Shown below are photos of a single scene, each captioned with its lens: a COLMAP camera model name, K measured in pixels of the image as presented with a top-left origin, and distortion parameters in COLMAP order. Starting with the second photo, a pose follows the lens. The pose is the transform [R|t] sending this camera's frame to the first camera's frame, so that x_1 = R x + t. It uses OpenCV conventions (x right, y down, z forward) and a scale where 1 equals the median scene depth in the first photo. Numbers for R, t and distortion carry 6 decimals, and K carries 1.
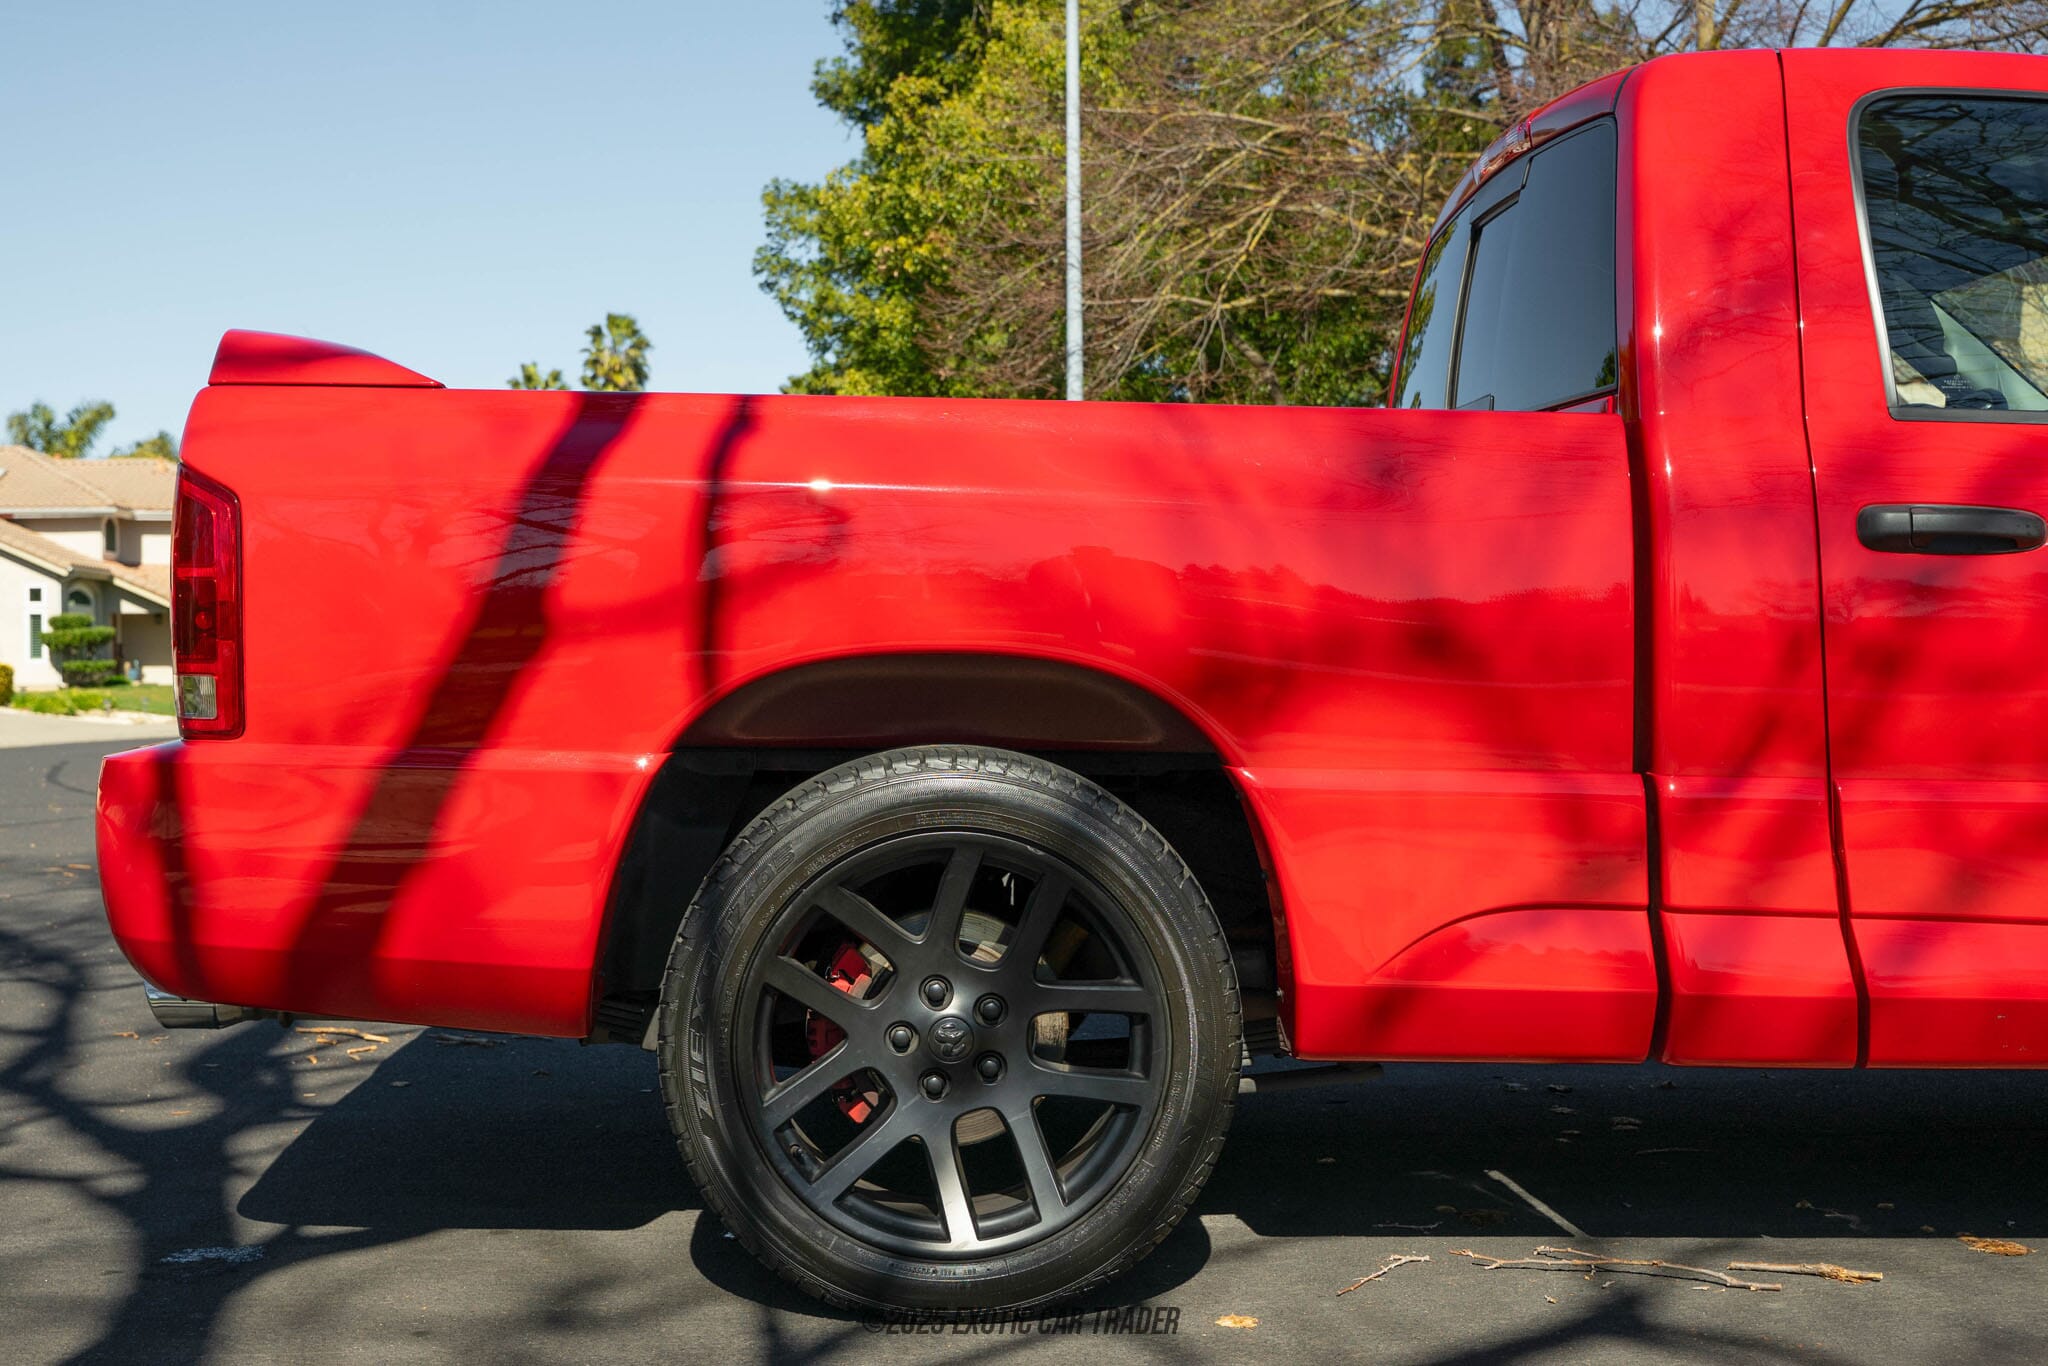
lens RADIAL K [[2239.1, 0, 1022.1], [0, 2239.1, 674.1], [0, 0, 1]] dist [-0.015570, 0.000000]
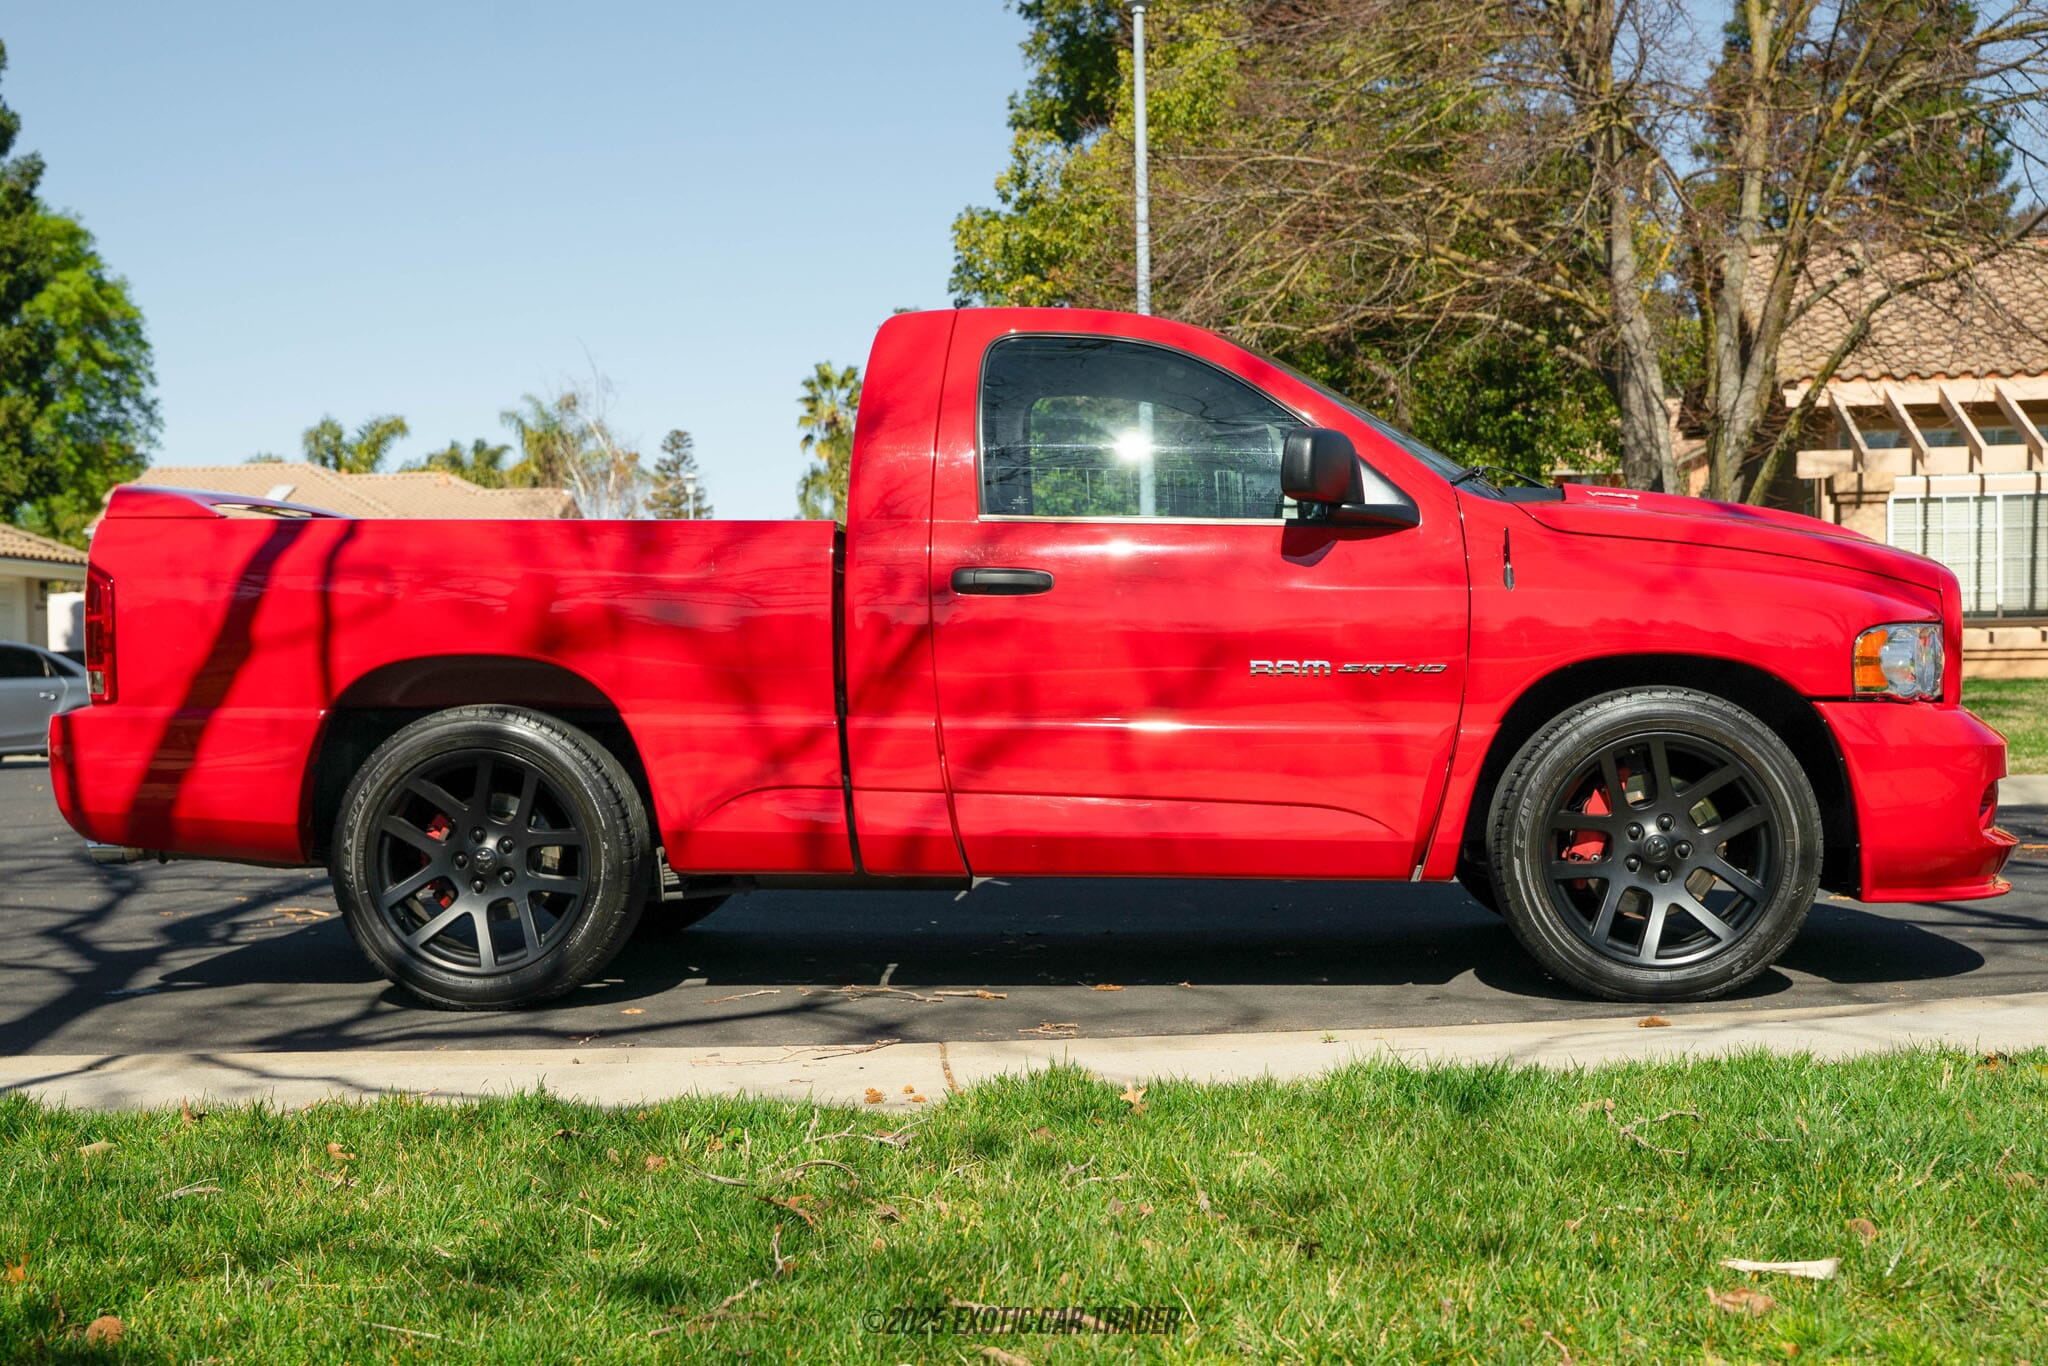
lens RADIAL K [[2179.2, 0, 1028.4], [0, 2179.2, 686.4], [0, 0, 1]] dist [0.085794, 0.000000]
pose [[0.993816, -0.009377, -0.110643, 0.625809], [0.010300, 0.999917, 0.007778, 0.006782], [0.110561, -0.008870, 0.993830, -0.777696]]
